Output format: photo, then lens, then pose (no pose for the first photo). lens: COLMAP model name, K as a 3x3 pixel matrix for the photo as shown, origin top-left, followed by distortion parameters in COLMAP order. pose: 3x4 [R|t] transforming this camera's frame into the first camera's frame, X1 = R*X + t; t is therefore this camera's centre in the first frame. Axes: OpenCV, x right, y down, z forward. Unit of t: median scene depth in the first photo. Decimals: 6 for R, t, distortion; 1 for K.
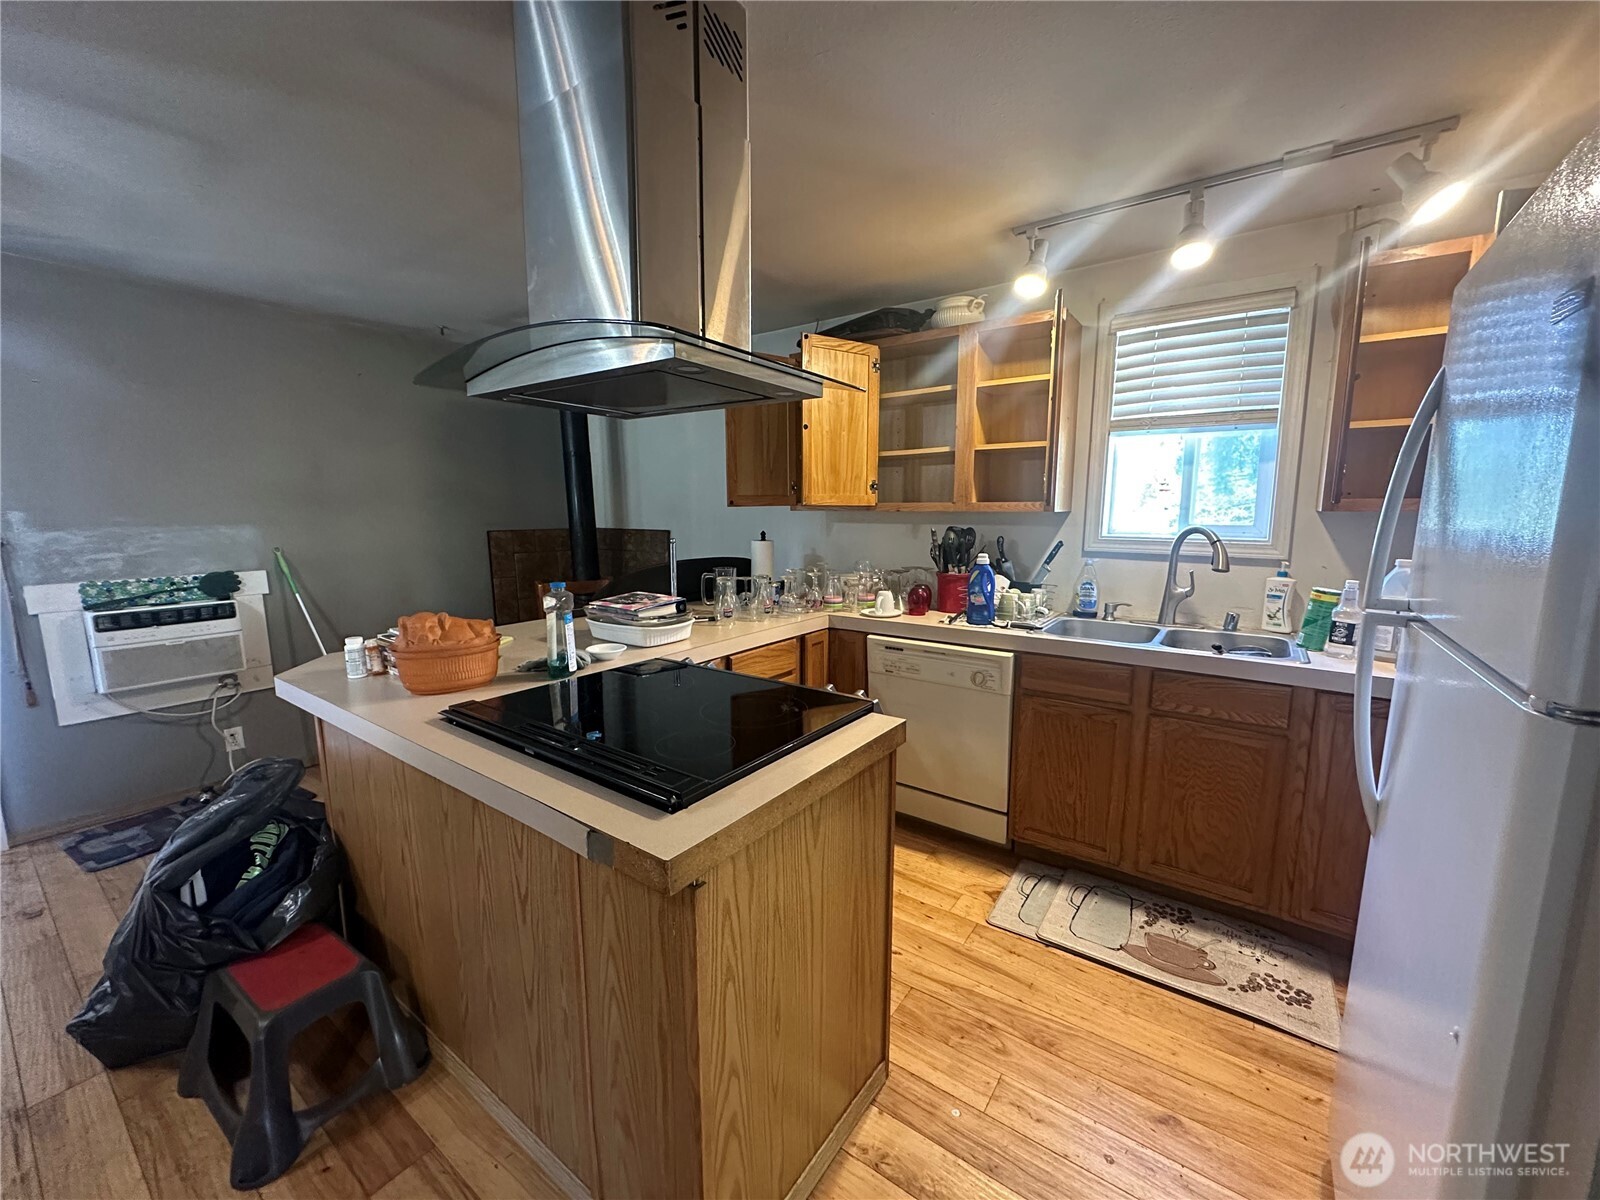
lens RADIAL K [[636.6, 0, 800.1], [0, 636.6, 601.8], [0, 0, 1]] dist [-0.002814, 0.000033]
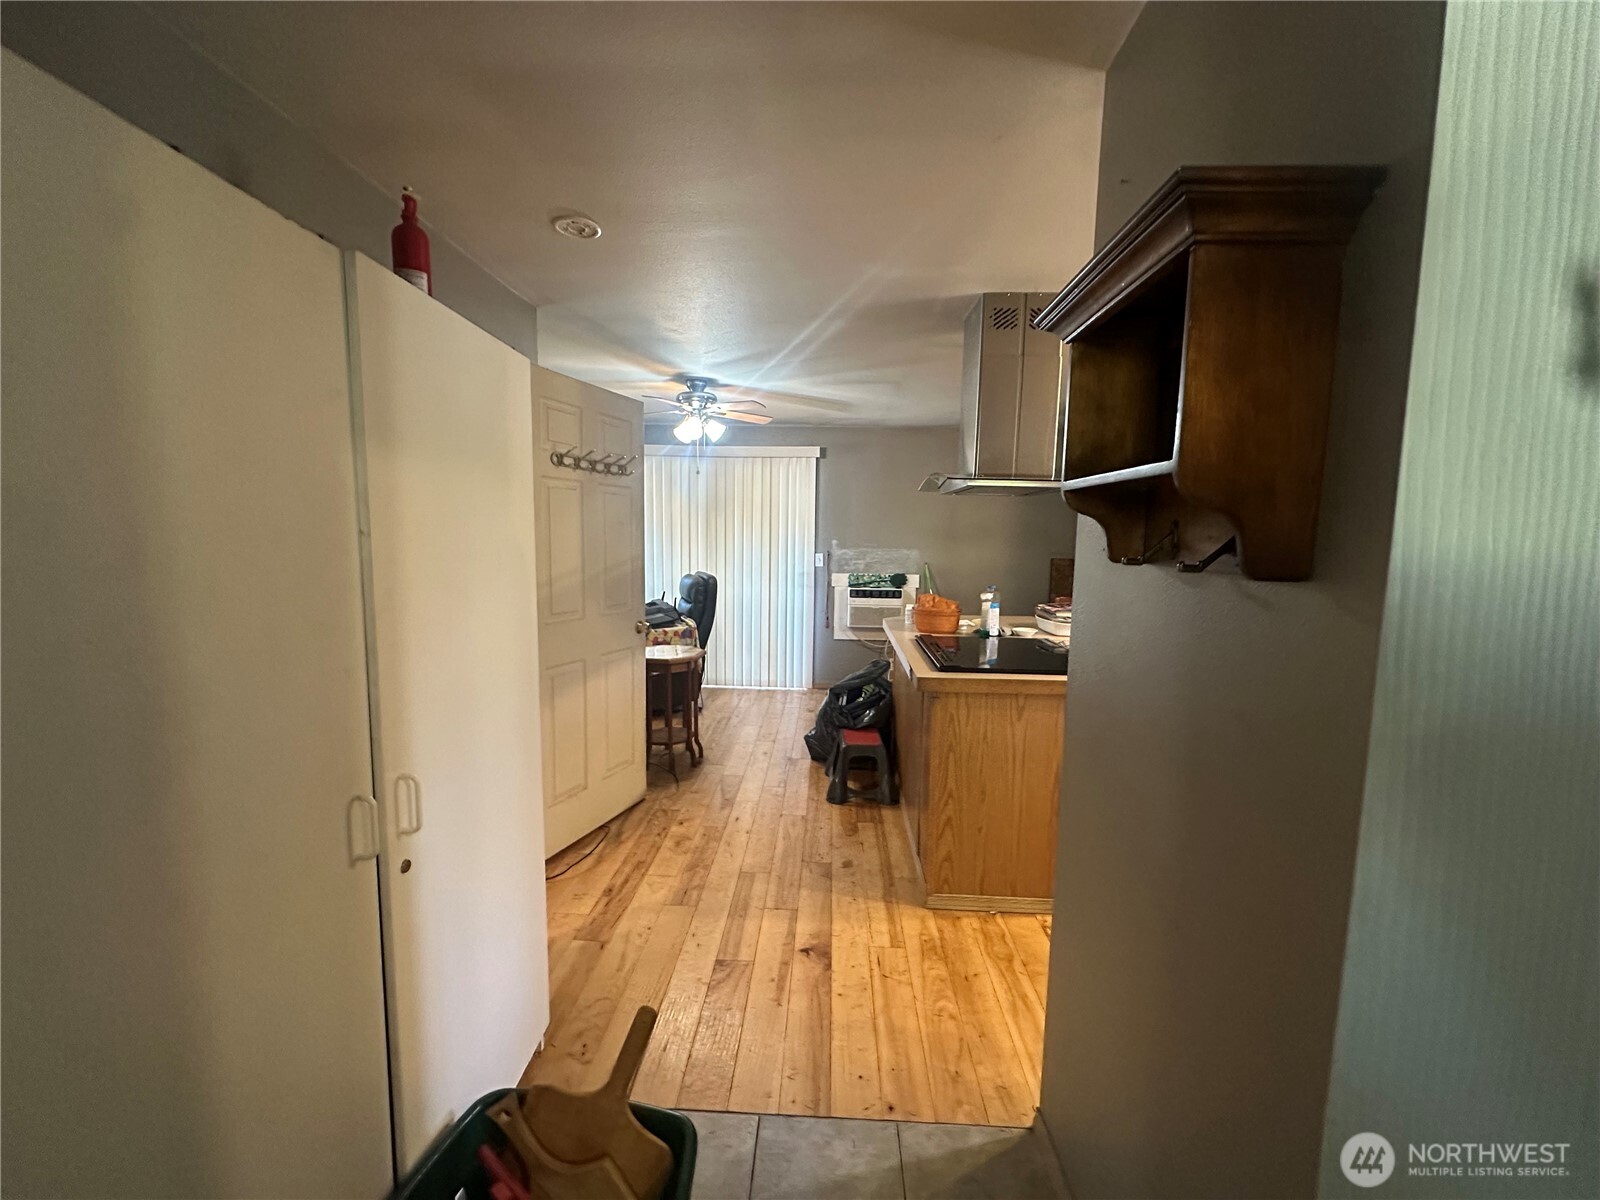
lens RADIAL K [[636.6, 0, 800.1], [0, 636.6, 601.8], [0, 0, 1]] dist [-0.002814, 0.000033]
pose [[0.543264, 0.099516, -0.833643, 0.584593], [-0.138165, 0.990009, 0.028144, 0.027082], [0.828115, 0.099890, 0.551586, -0.314054]]
